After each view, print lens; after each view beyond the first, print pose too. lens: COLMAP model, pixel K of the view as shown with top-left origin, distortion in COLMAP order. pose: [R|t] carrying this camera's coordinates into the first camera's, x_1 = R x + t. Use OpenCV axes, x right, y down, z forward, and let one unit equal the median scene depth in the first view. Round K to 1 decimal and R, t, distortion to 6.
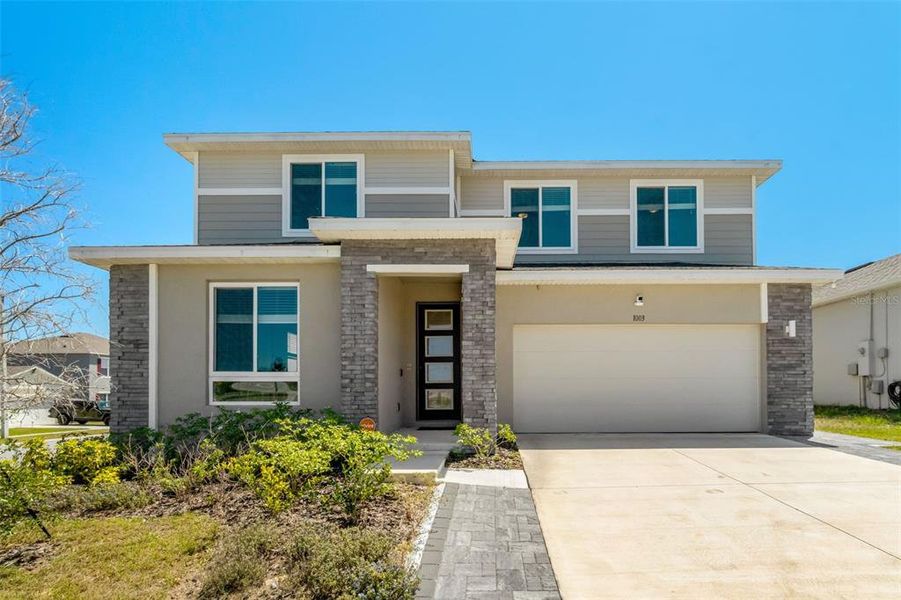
lens RADIAL K [[485.2, 0, 451.2], [0, 485.2, 389.6], [0, 0, 1]] dist [-0.004467, -0.000267]
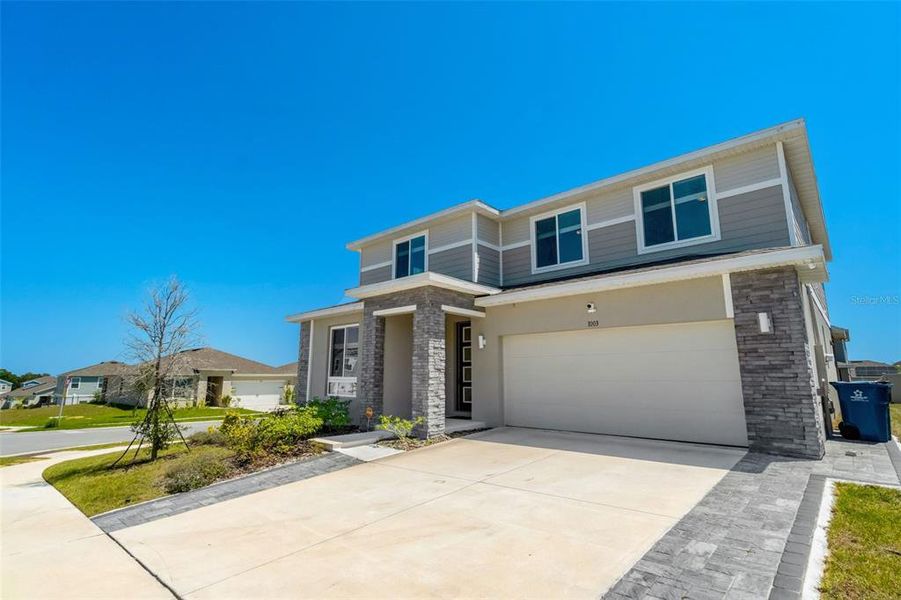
lens RADIAL K [[430.1, 0, 450.5], [0, 430.1, 300.0], [0, 0, 1]] dist [0.001148, 0.000092]
pose [[0.741927, -0.114360, -0.660656, 0.788607], [0.004187, 0.986118, -0.165995, -0.042468], [0.670467, 0.120389, 0.732106, 0.085240]]
